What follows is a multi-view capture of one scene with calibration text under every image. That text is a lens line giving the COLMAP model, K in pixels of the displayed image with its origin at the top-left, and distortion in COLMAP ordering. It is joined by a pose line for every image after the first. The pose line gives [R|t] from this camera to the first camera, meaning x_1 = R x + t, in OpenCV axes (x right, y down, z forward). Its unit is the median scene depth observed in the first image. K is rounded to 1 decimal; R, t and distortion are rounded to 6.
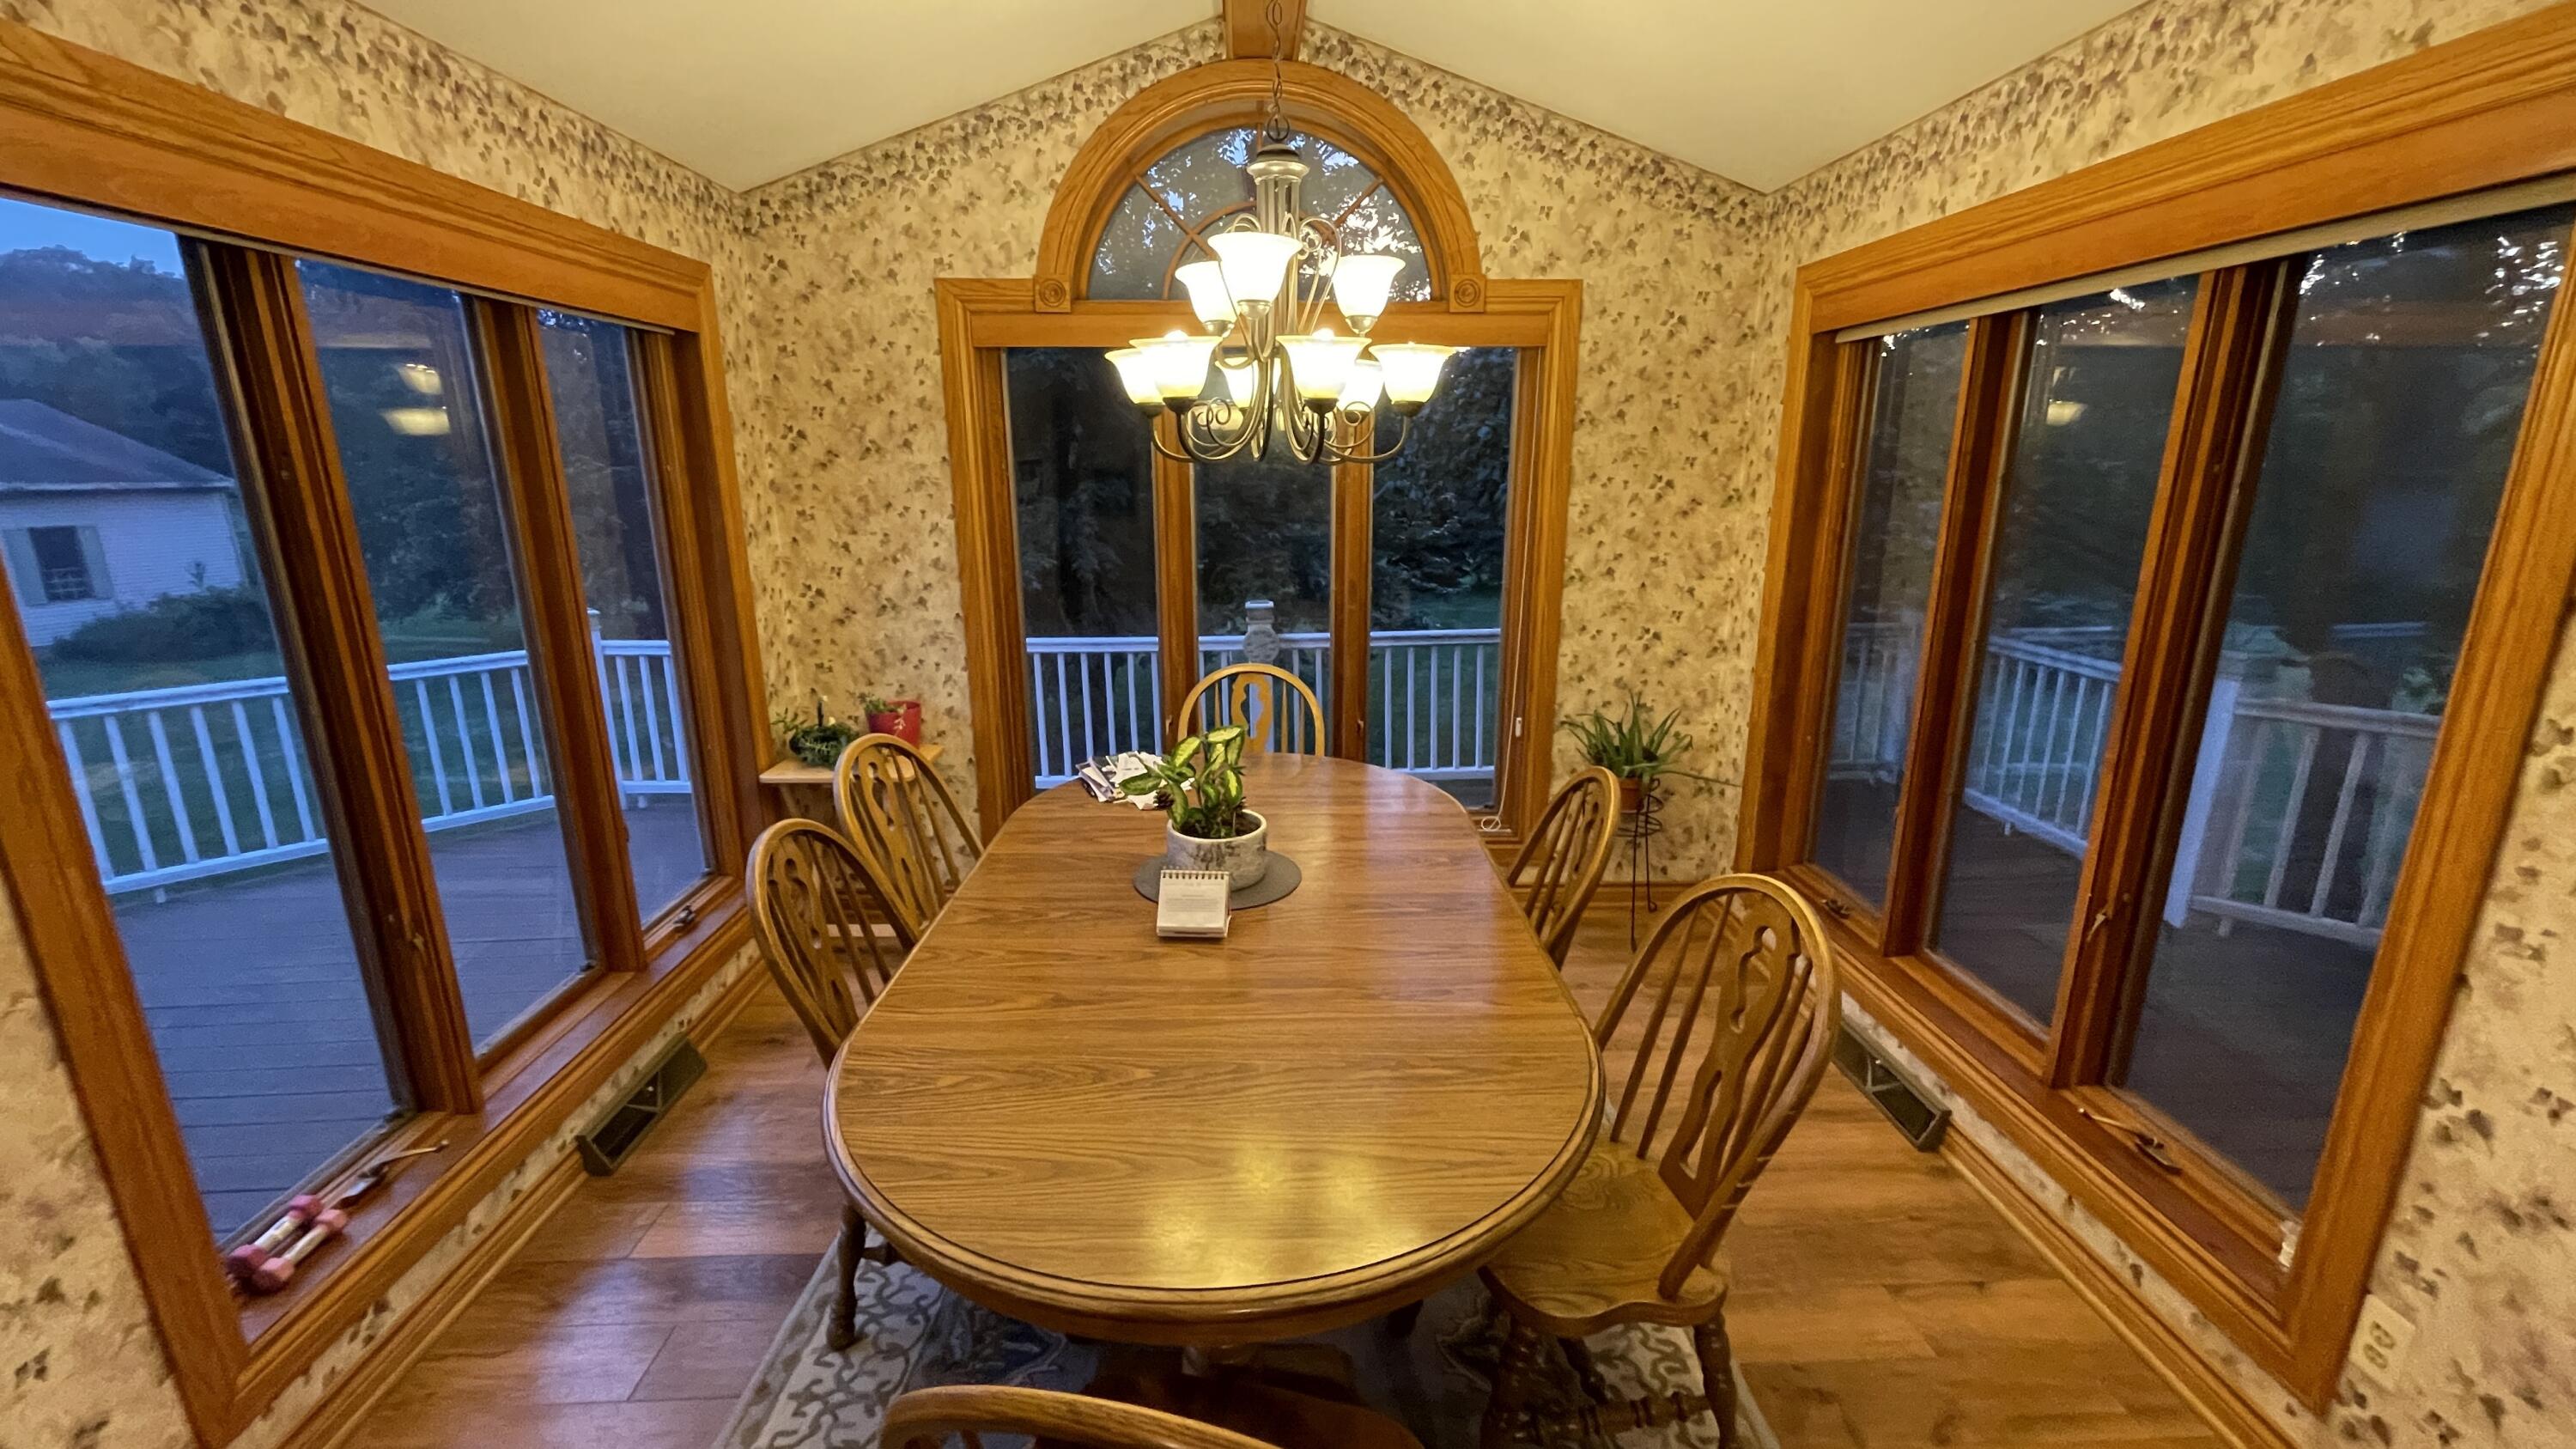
lens RADIAL K [[1031.7, 0, 1288.0], [0, 1031.7, 724.5], [0, 0, 1]] dist [-0.006796, 0.003262]
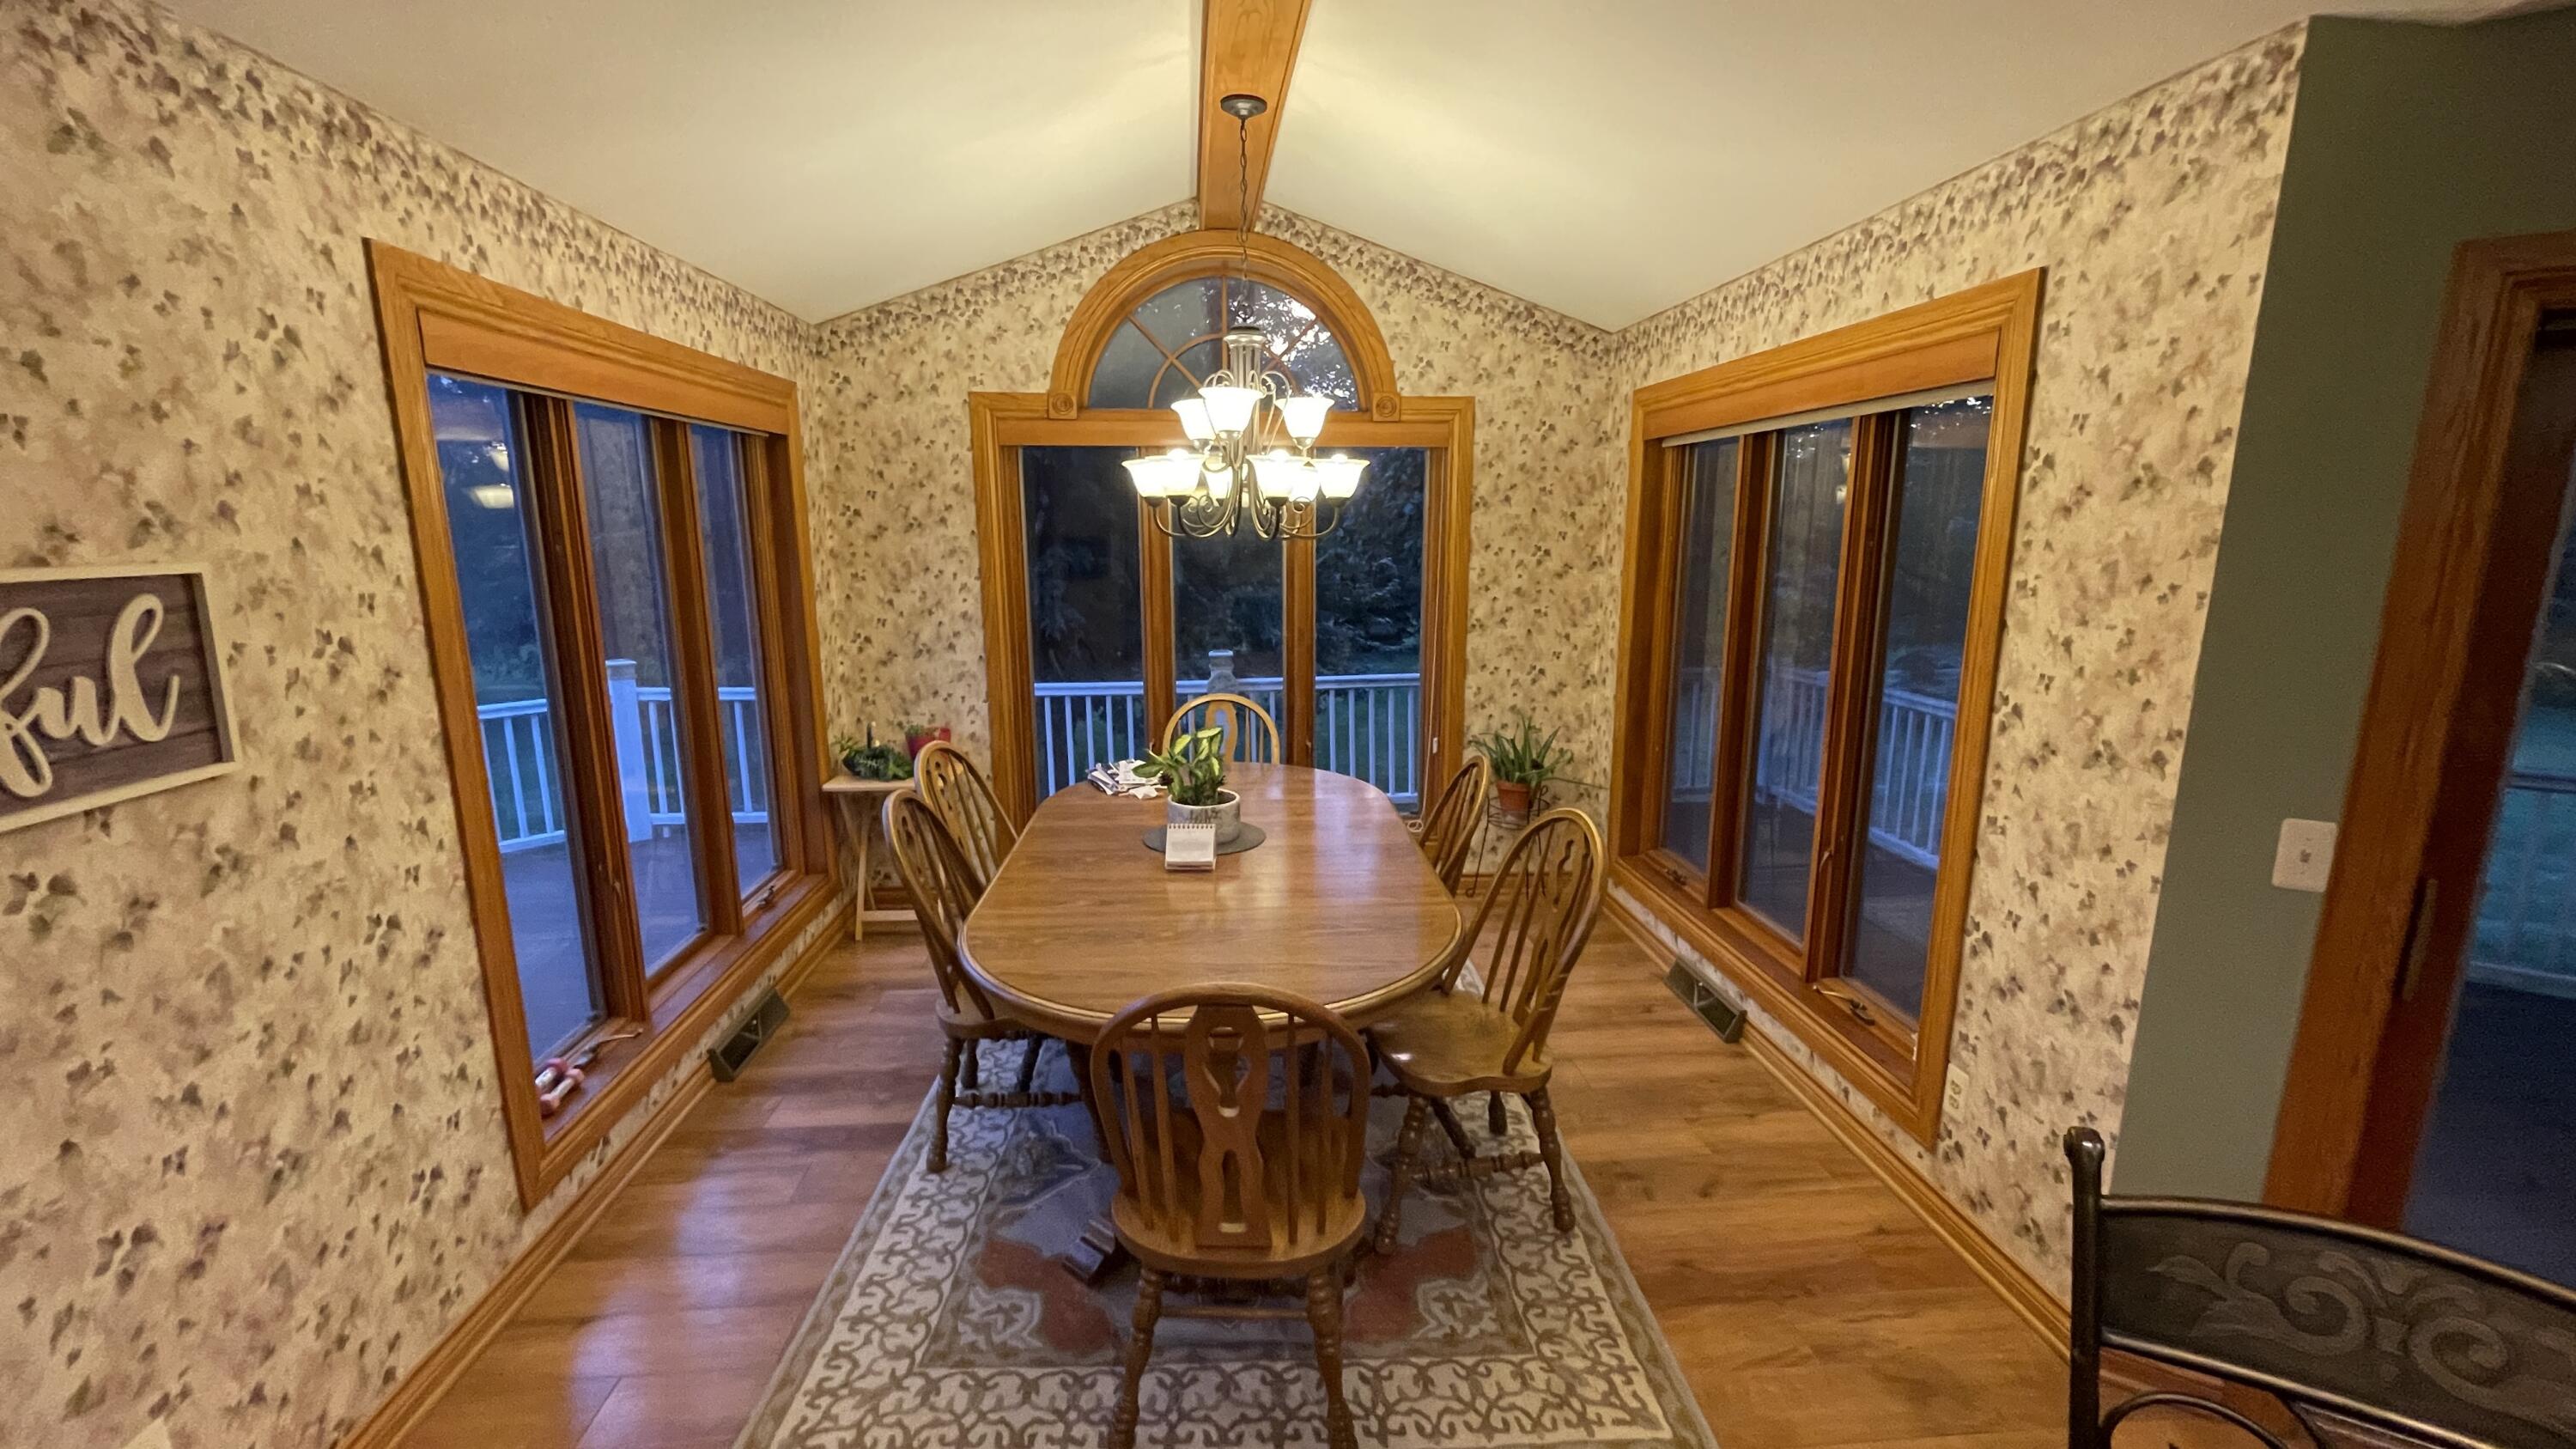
lens RADIAL K [[1095.1, 0, 1290.0], [0, 1095.1, 743.8], [0, 0, 1]] dist [-0.010913, -0.000432]
pose [[0.998623, -0.008338, 0.051789, -0.021613], [0.011089, 0.998529, -0.053075, 0.076710], [-0.051271, 0.053576, 0.997247, -0.344594]]
